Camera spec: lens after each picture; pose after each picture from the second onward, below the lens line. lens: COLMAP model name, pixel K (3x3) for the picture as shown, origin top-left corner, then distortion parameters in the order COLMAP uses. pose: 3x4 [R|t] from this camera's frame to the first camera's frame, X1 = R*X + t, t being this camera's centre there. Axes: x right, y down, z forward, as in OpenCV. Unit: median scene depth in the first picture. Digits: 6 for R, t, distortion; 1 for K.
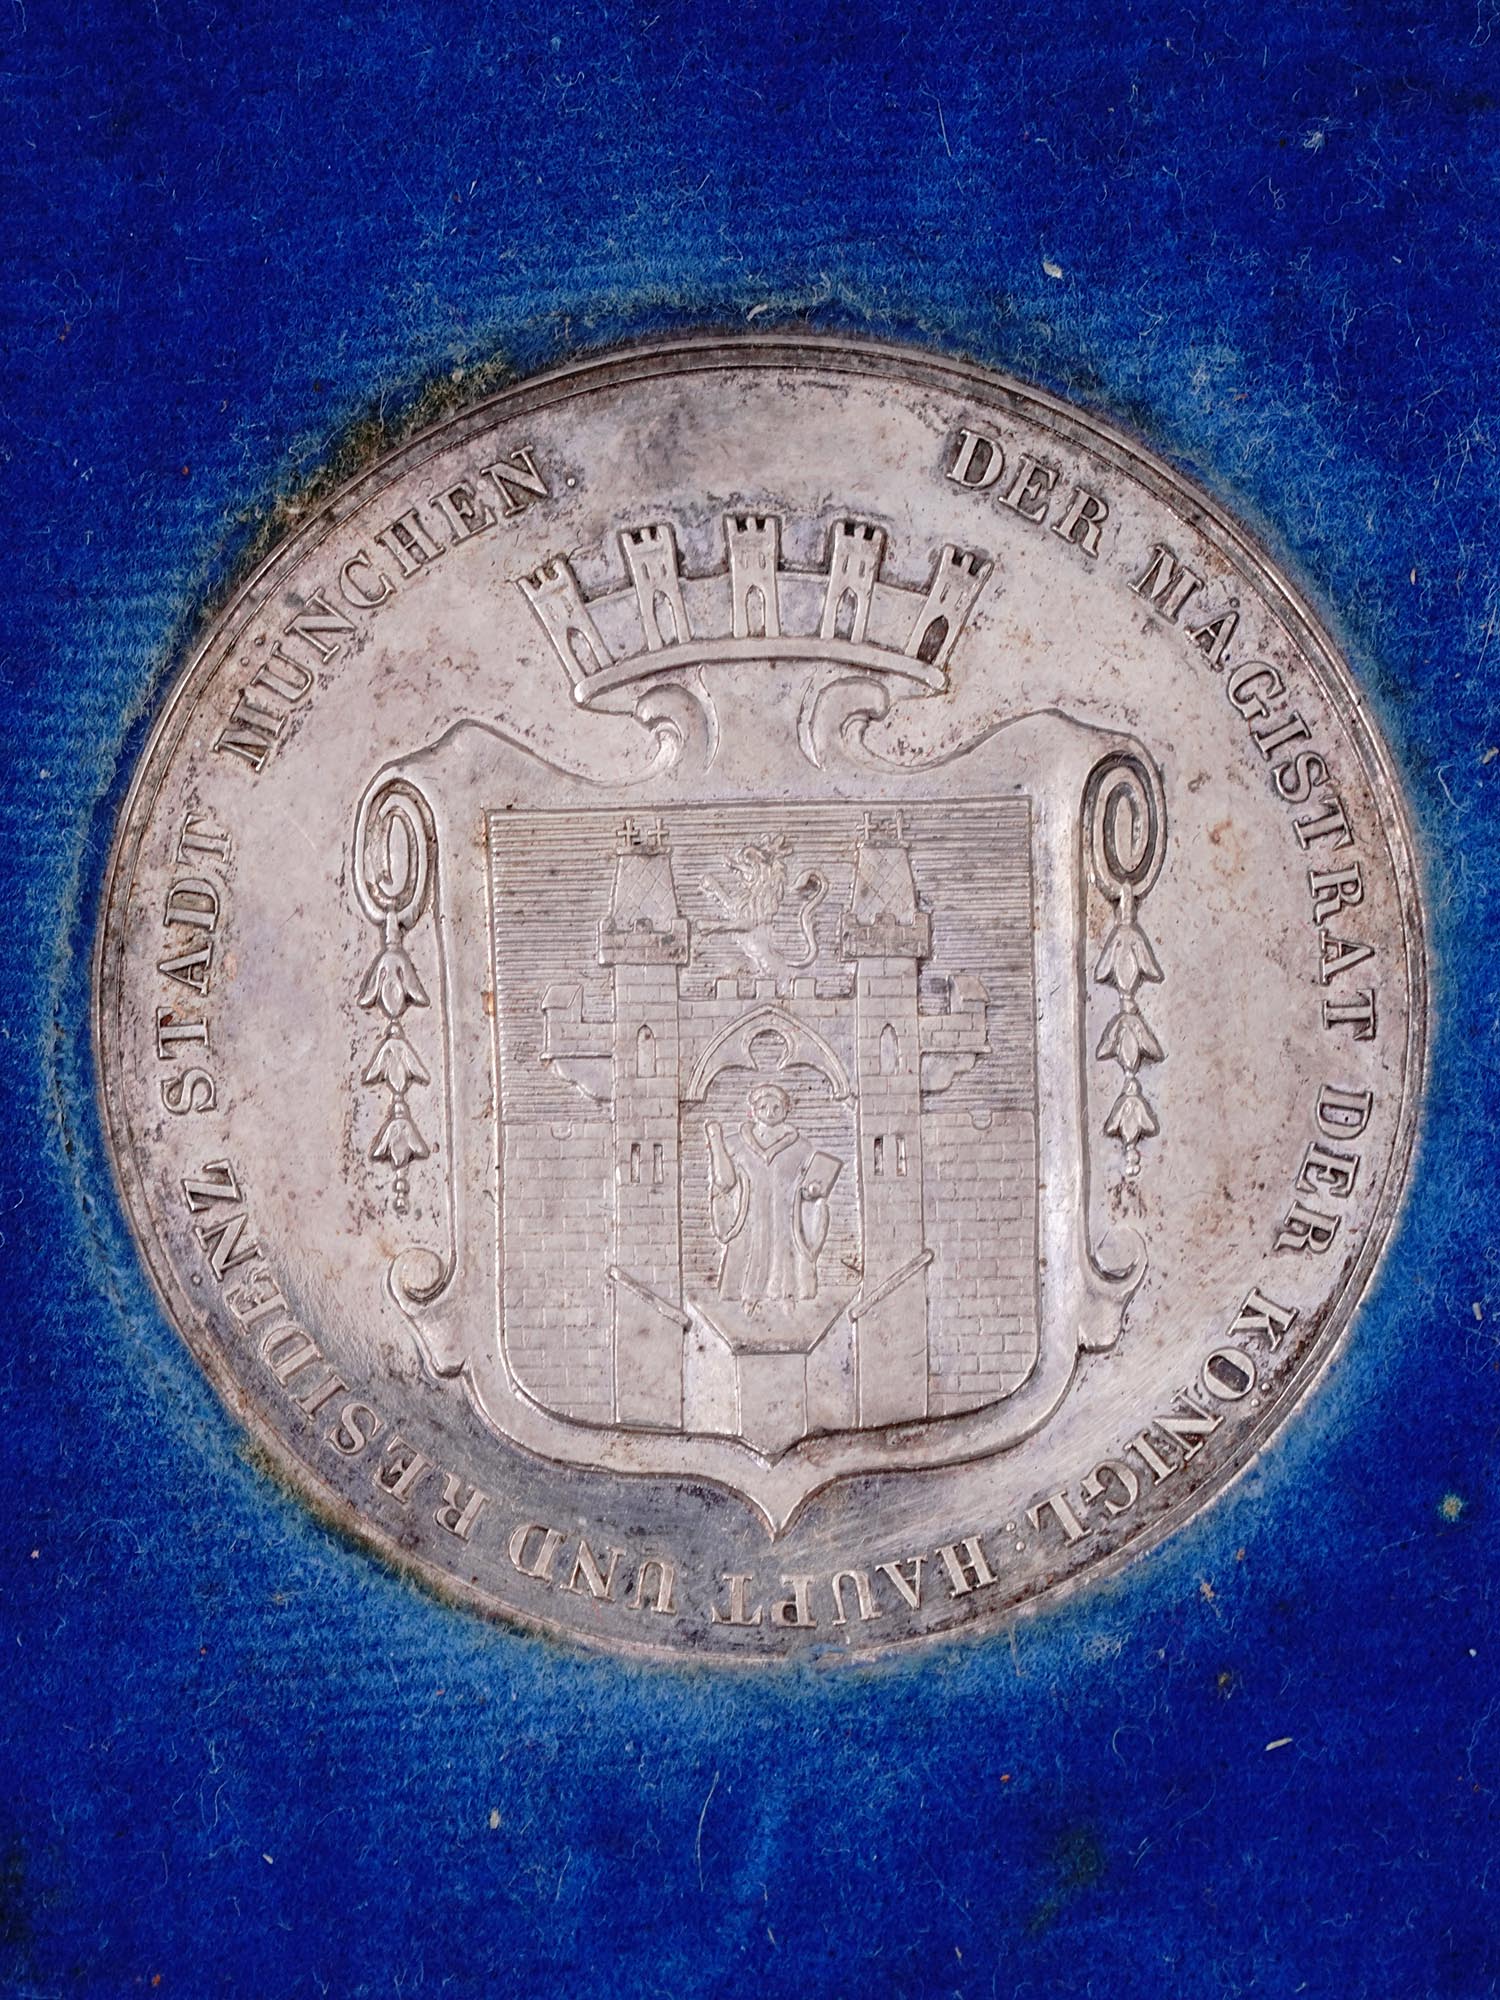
lens RADIAL K [[5873.9, 0, 732.4], [0, 5873.9, 992.1], [0, 0, 1]] dist [-0.255347, 0.000000]
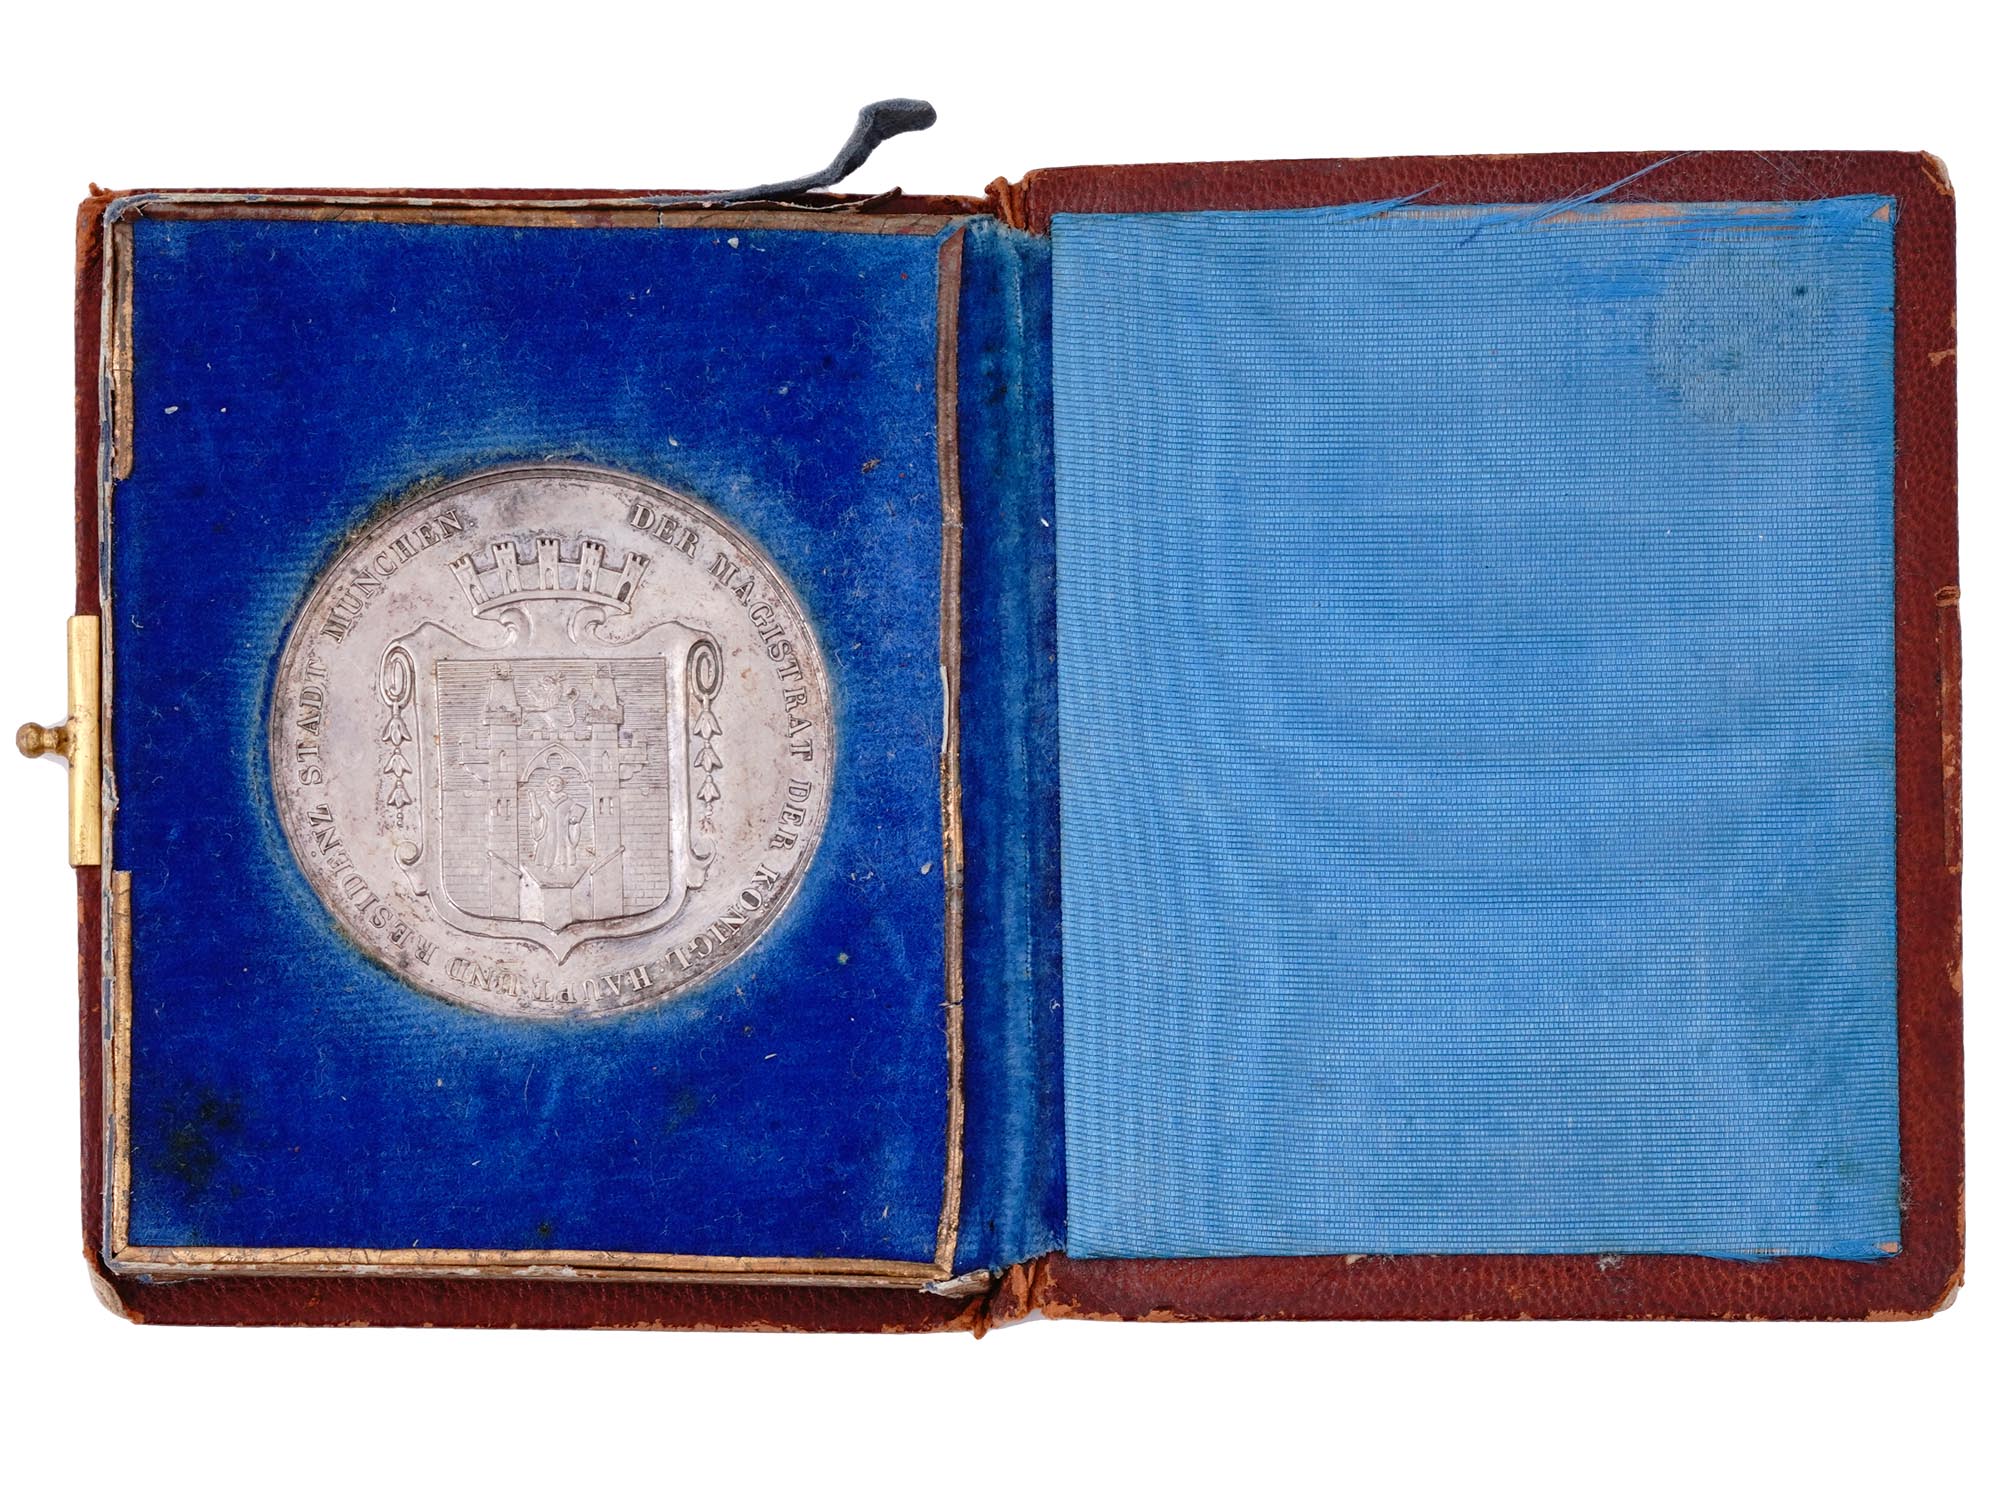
lens RADIAL K [[5873.9, 0, 1008.6], [0, 5873.9, 755.4], [0, 0, 1]] dist [-0.255347, 0.000000]
pose [[0.999708, 0.010927, 0.021565, 0.137797], [-0.013301, 0.993482, 0.113209, -0.262478], [-0.020187, -0.113463, 0.993337, -1.348396]]
